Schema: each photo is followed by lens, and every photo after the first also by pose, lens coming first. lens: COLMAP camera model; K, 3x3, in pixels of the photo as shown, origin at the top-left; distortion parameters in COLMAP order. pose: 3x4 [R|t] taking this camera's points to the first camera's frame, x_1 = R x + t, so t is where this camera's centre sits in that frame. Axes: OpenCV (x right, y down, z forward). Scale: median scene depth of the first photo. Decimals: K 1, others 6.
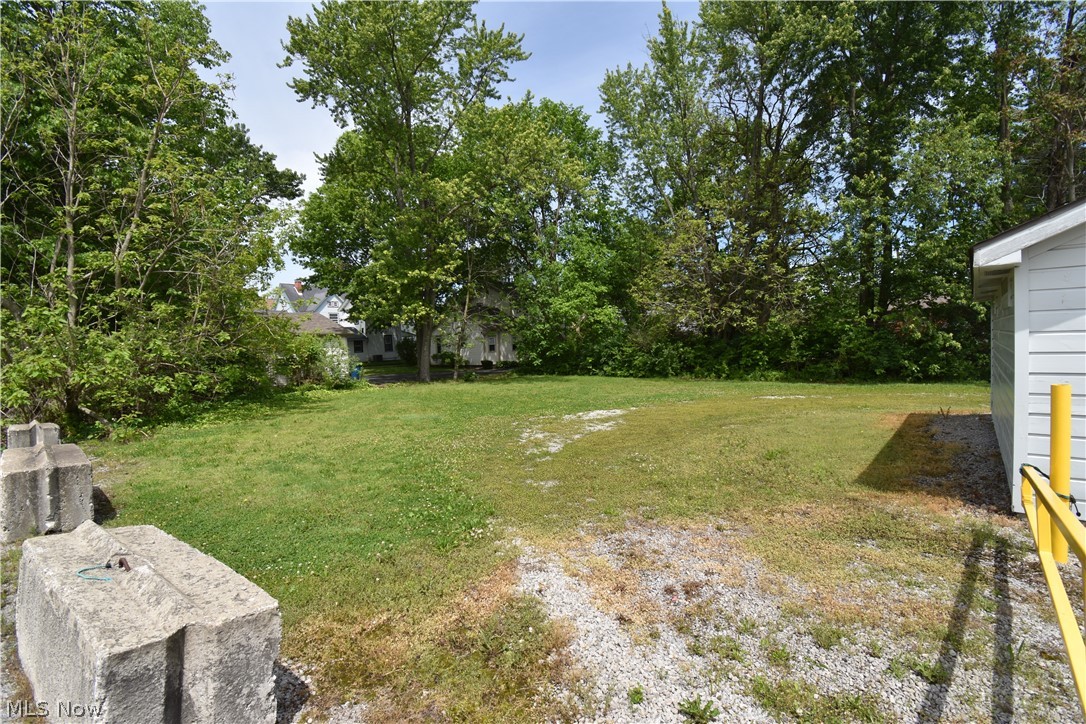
lens RADIAL K [[483.9, 0, 542.4], [0, 483.9, 362.5], [0, 0, 1]] dist [0.010528, -0.023661]
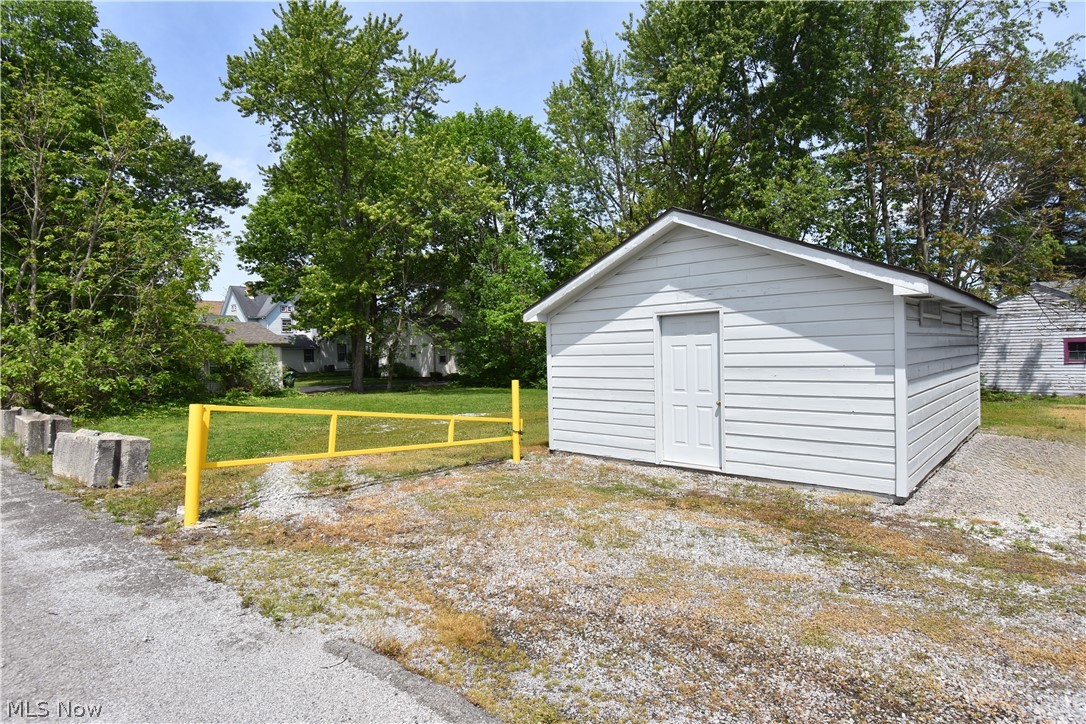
lens RADIAL K [[553.2, 0, 524.4], [0, 553.2, 361.9], [0, 0, 1]] dist [0.012374, -0.027764]
pose [[0.999831, 0.014533, -0.011221, 0.132831], [-0.014822, 0.999548, -0.026166, 0.002988], [0.010836, 0.026328, 0.999595, -0.178937]]
